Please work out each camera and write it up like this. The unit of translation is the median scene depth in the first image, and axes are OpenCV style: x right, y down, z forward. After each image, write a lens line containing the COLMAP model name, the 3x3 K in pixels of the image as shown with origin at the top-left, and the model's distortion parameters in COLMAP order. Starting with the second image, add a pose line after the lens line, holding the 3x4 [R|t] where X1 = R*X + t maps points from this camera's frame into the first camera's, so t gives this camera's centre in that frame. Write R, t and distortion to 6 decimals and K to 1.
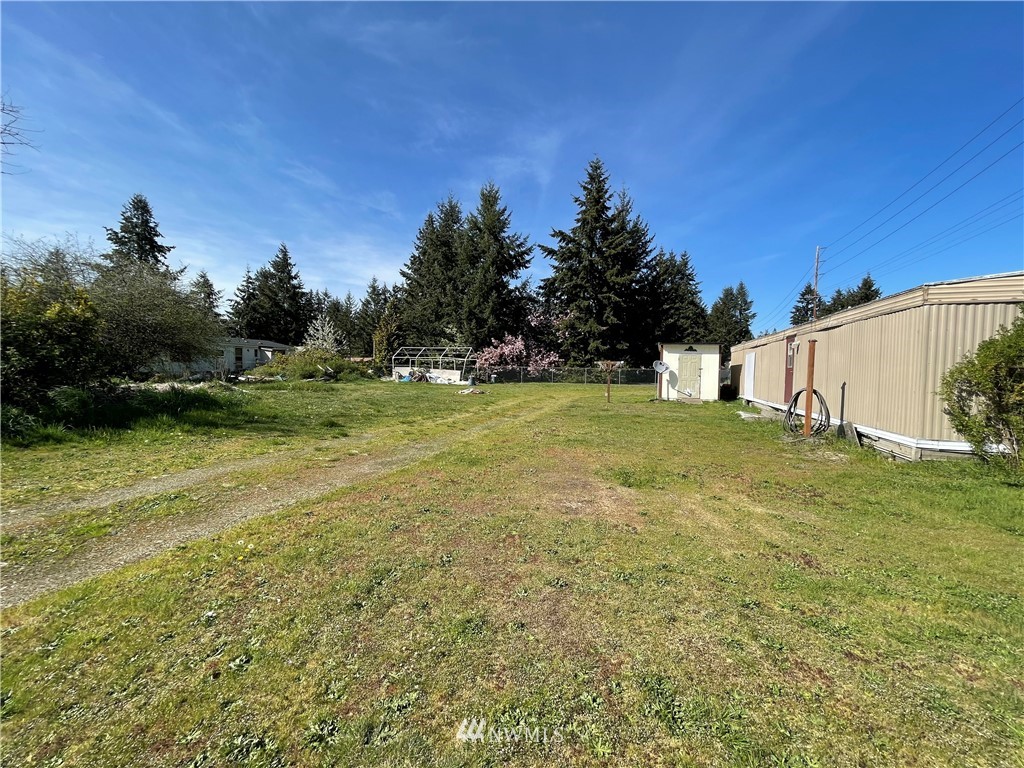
lens RADIAL K [[414.2, 0, 506.3], [0, 414.2, 389.6], [0, 0, 1]] dist [0.000280, -0.000876]
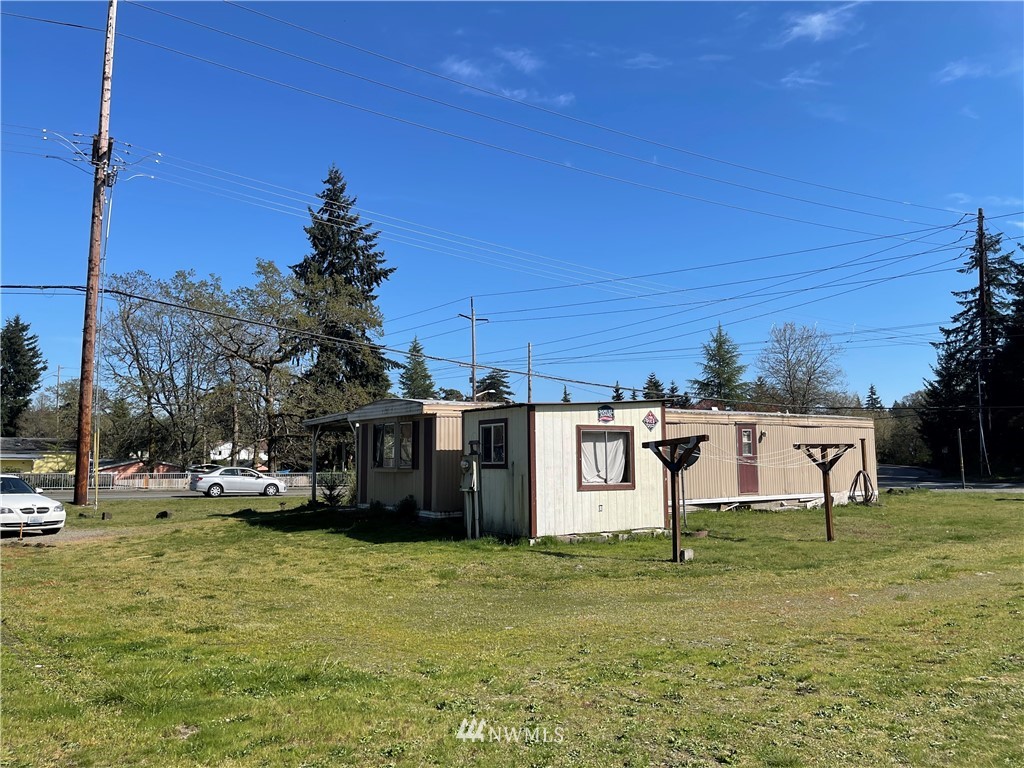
lens RADIAL K [[773.5, 0, 517.2], [0, 773.5, 377.3], [0, 0, 1]] dist [0.084326, -0.105275]
pose [[-0.797940, 0.048026, 0.600821, 0.002989], [0.021630, 0.998460, -0.051083, -0.057322], [-0.602349, -0.027765, -0.797750, 1.033161]]
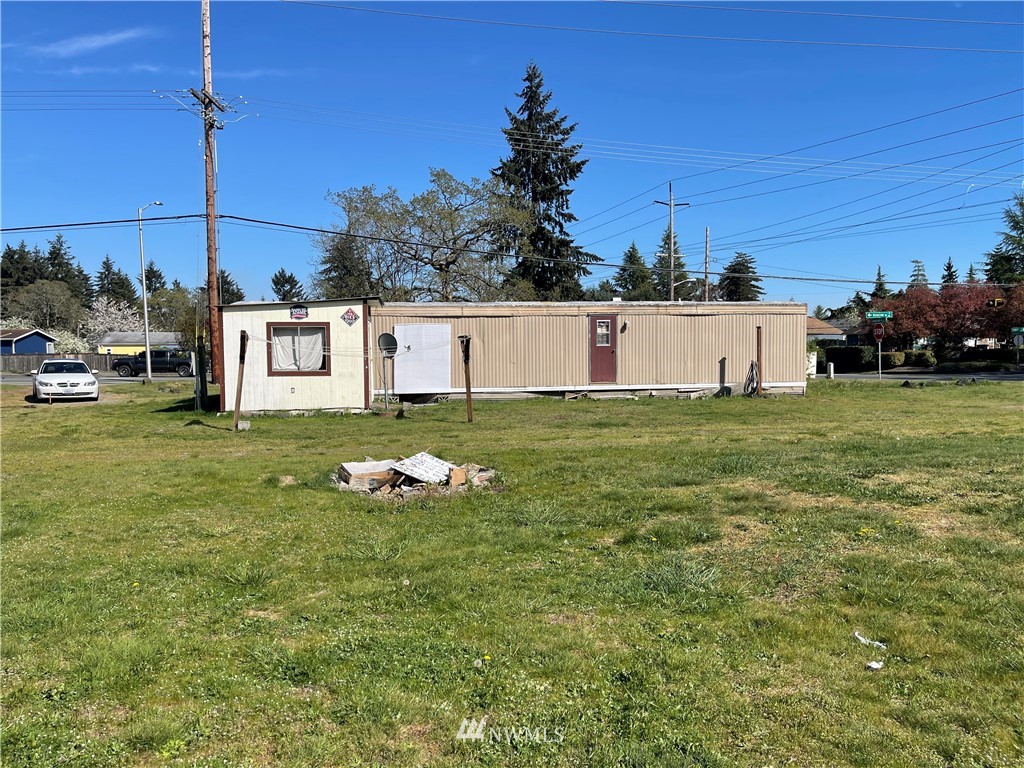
lens RADIAL K [[773.5, 0, 513.2], [0, 773.5, 389.7], [0, 0, 1]] dist [0.084326, -0.105275]
pose [[-0.474281, -0.059529, 0.878359, -0.312481], [0.044125, 0.994850, 0.091249, -0.047069], [-0.879267, 0.082035, -0.469212, 0.765400]]
